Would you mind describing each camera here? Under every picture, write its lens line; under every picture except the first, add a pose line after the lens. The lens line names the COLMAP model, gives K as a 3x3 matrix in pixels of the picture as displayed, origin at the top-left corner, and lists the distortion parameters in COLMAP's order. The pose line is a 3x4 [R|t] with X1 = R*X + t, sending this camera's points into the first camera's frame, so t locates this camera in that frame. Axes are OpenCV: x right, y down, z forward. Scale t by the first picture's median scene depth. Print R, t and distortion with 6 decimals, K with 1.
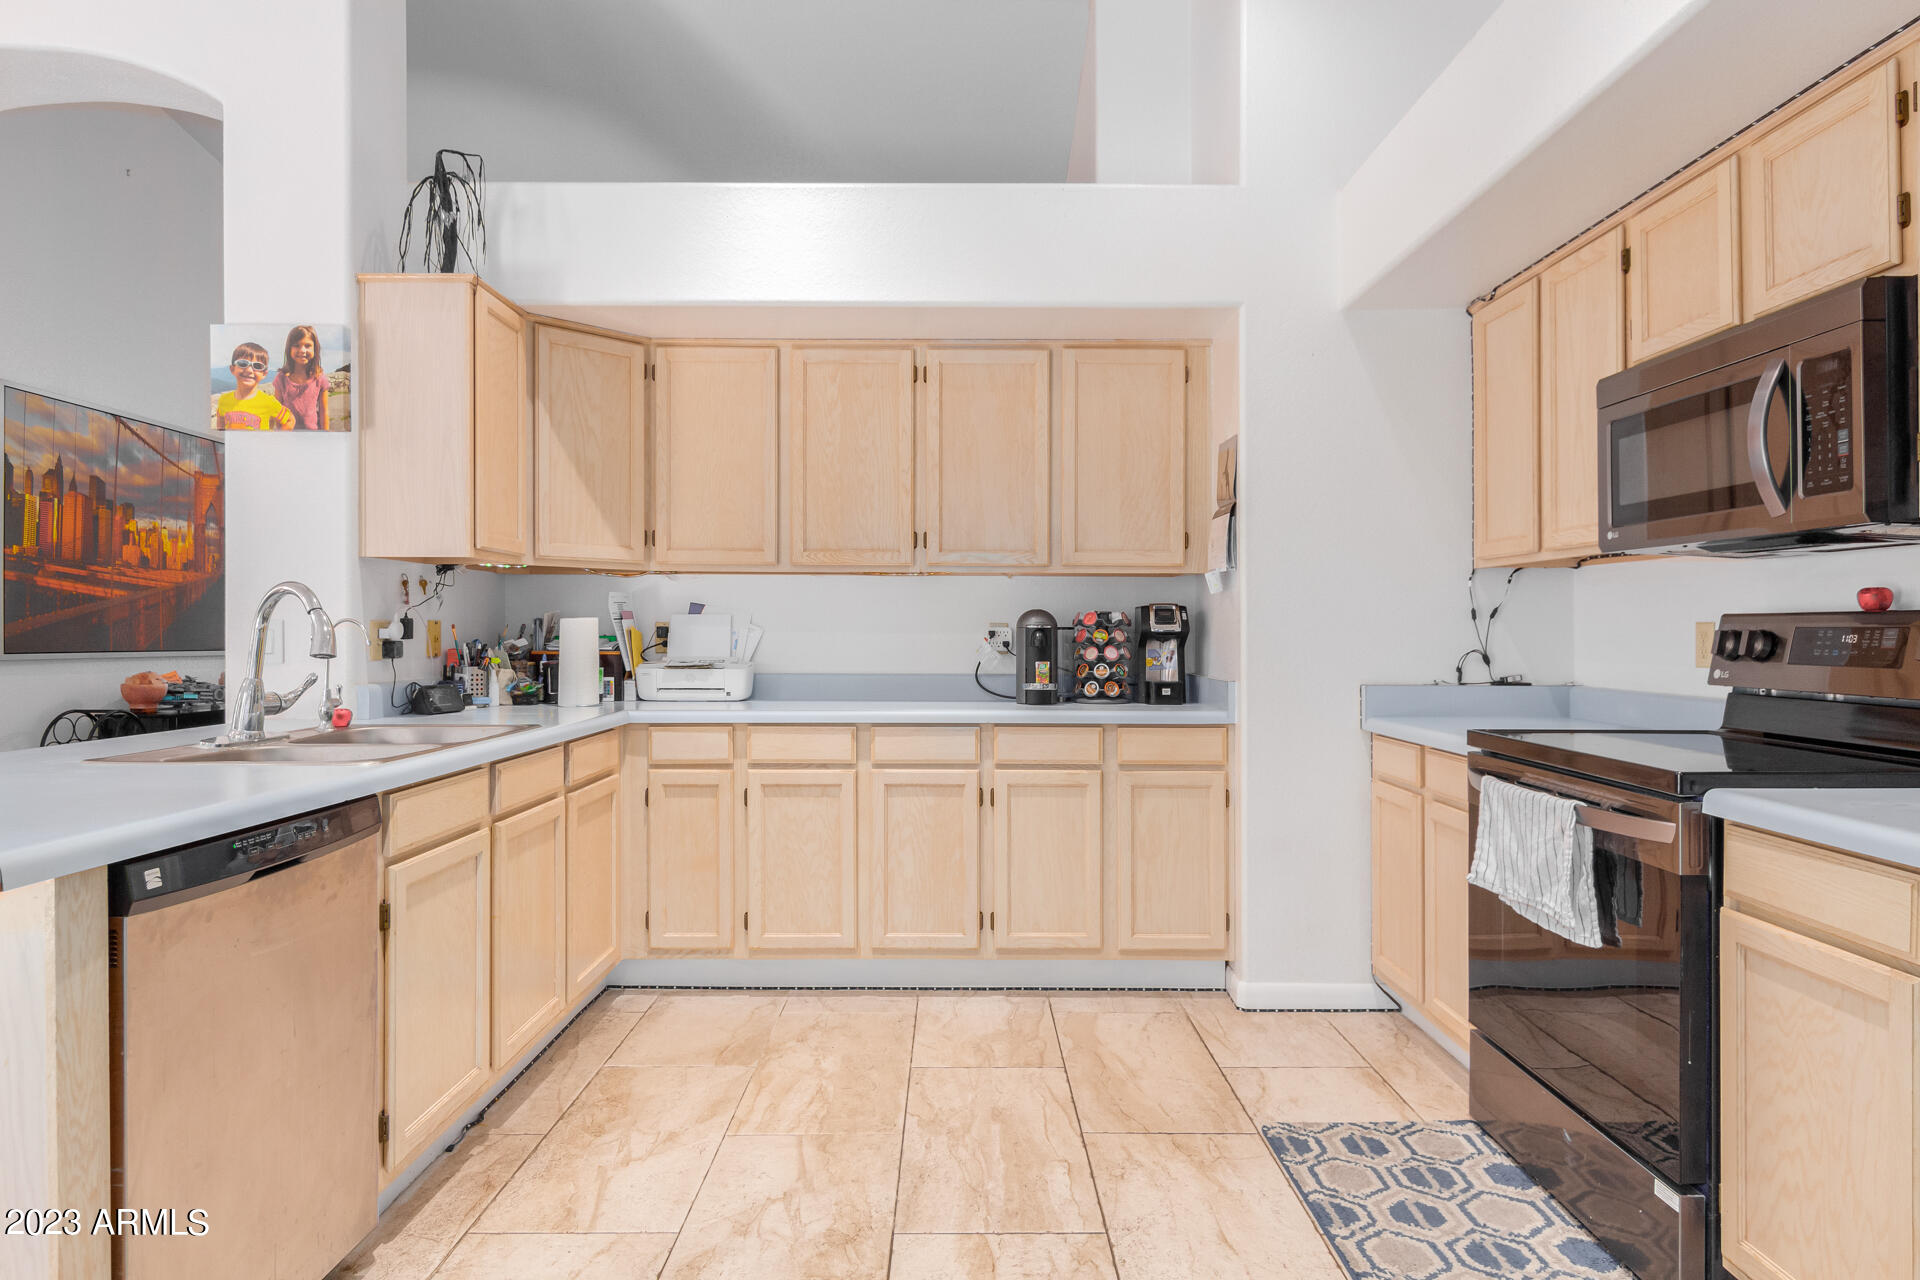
lens RADIAL K [[1122.4, 0, 951.8], [0, 1122.4, 616.1], [0, 0, 1]] dist [0.001703, -0.000951]
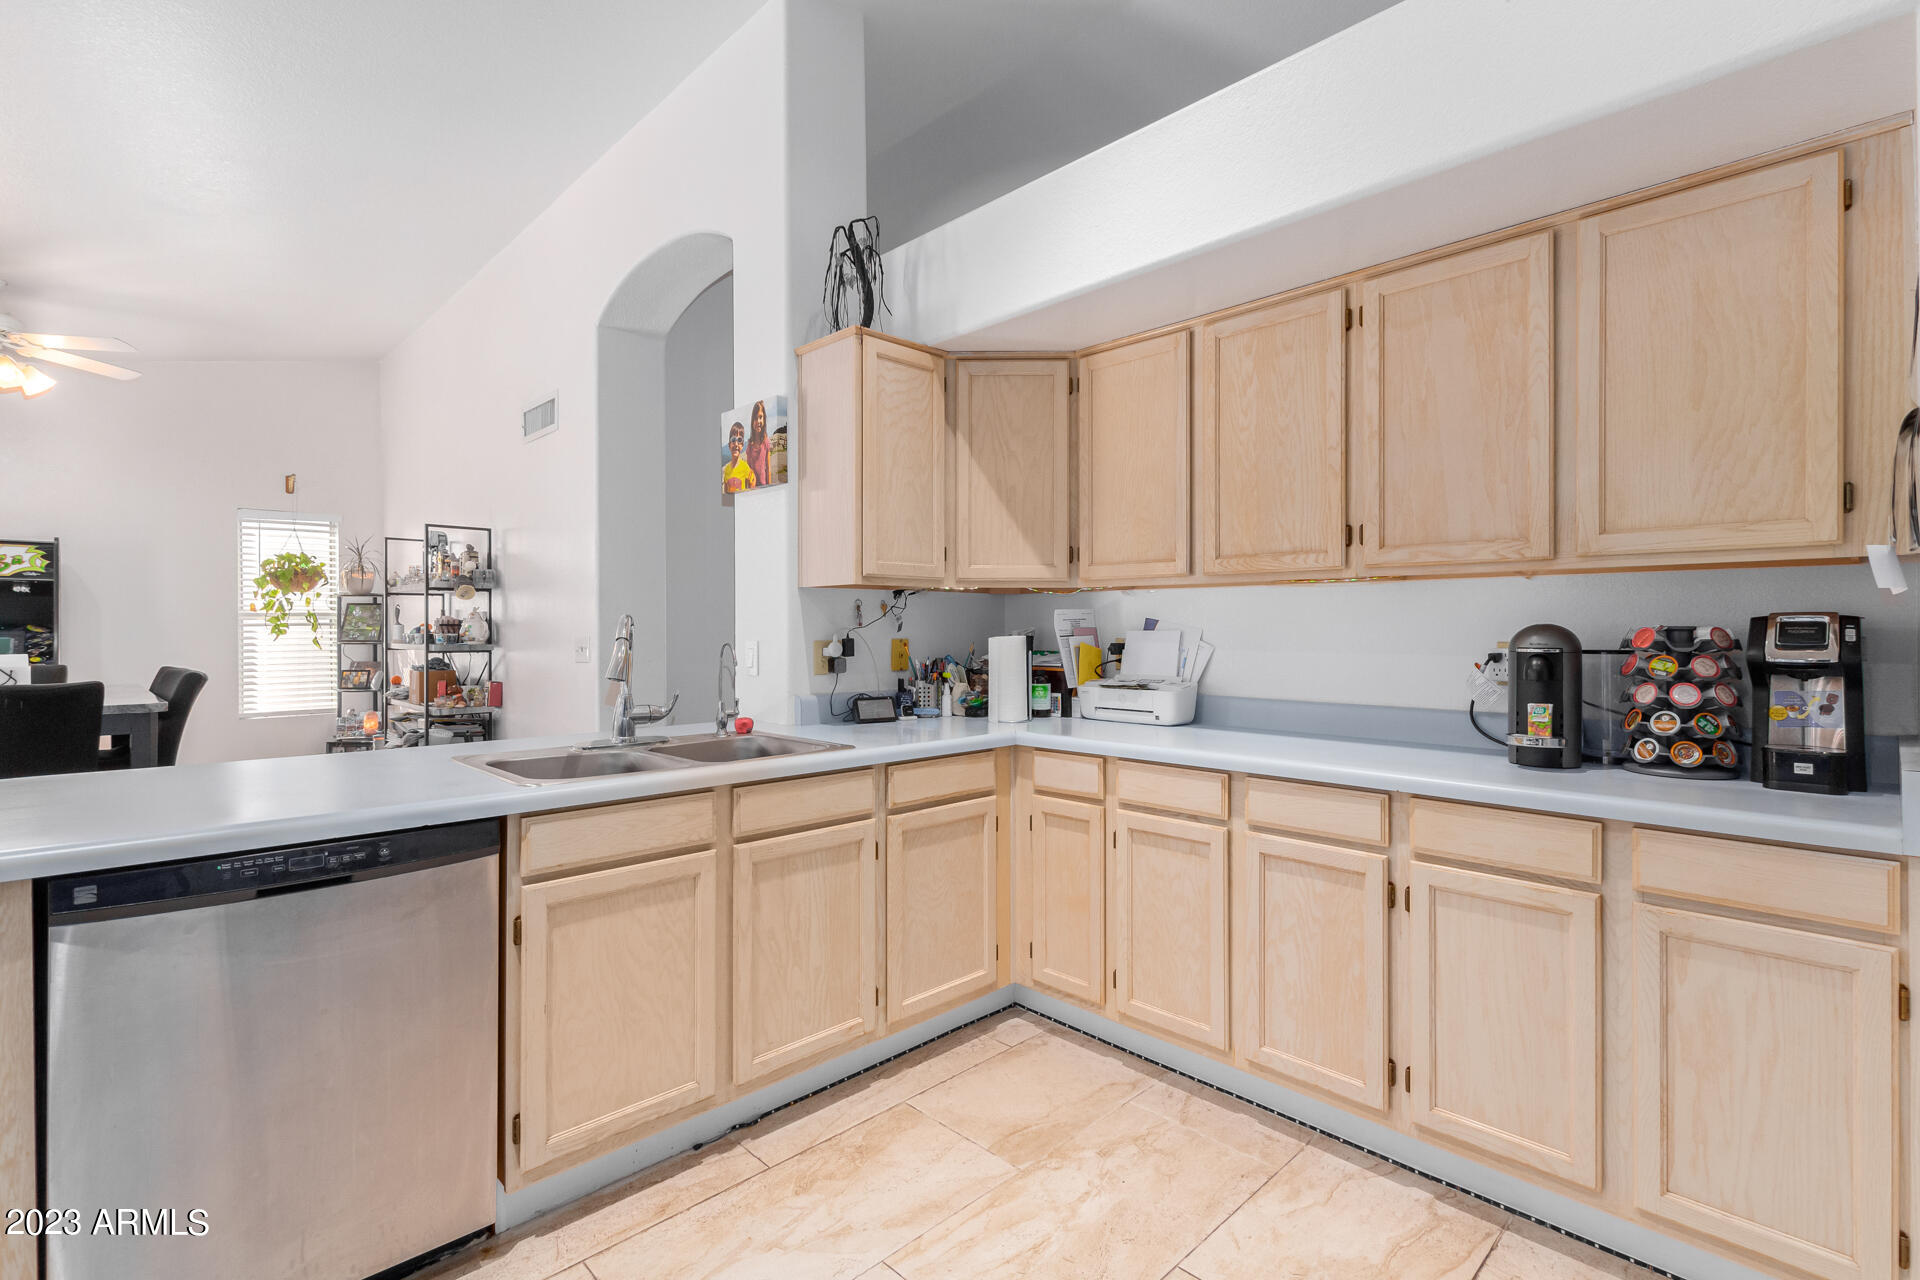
lens RADIAL K [[889.9, 0, 934.1], [0, 889.9, 622.9], [0, 0, 1]] dist [0.007233, -0.003347]
pose [[0.701189, -0.008717, -0.712922, 0.235516], [0.012577, 0.999921, 0.000144, -0.013460], [0.712865, -0.009067, 0.701243, 0.428580]]
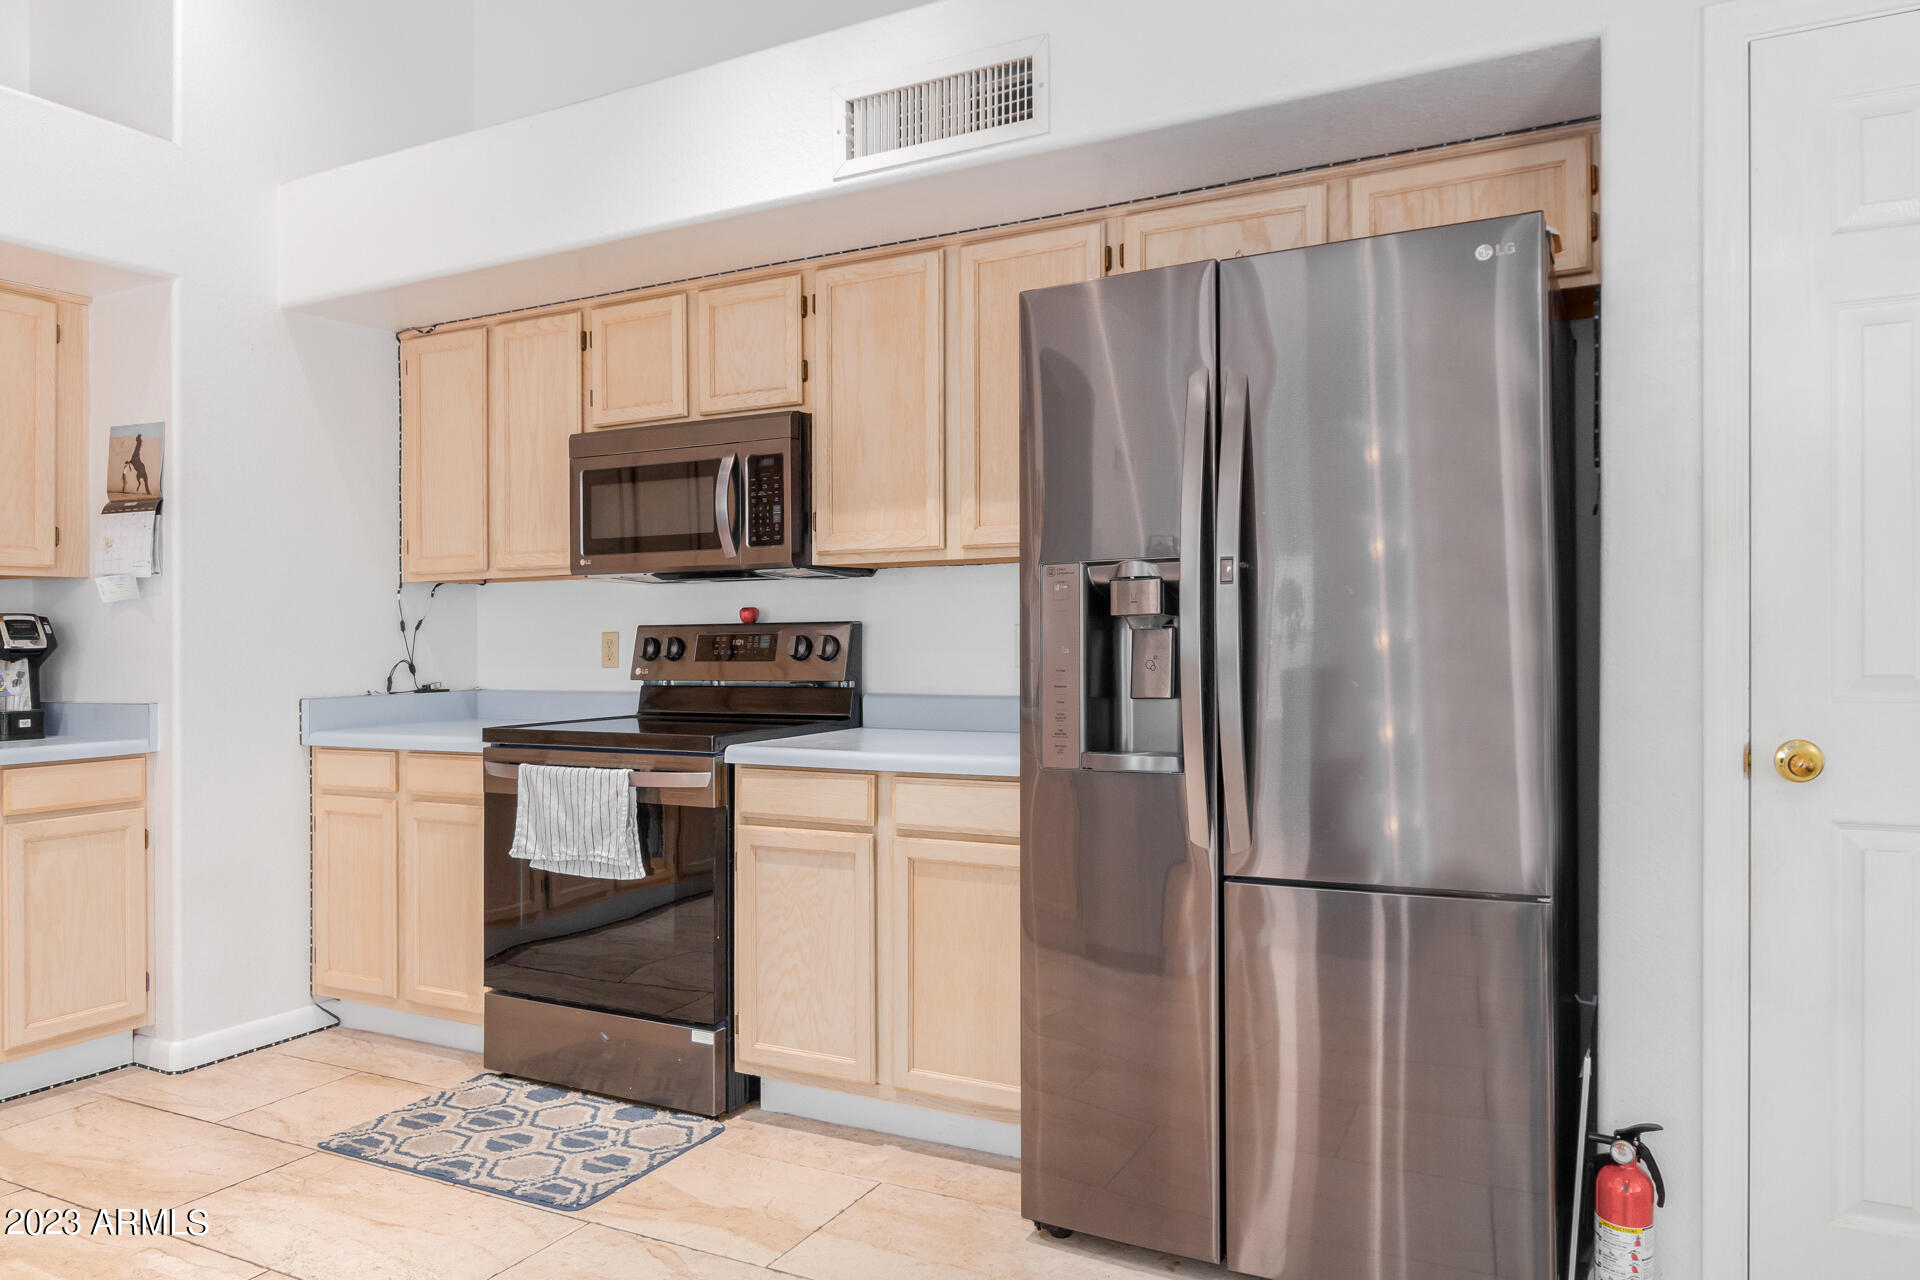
lens RADIAL K [[1307.1, 0, 971.5], [0, 1307.1, 617.4], [0, 0, 1]] dist [-0.017956, 0.014173]
pose [[0.459020, 0.004834, 0.888413, -0.371983], [0.003019, 0.999971, -0.007001, 0.000448], [-0.888421, 0.005896, 0.458992, -0.030404]]
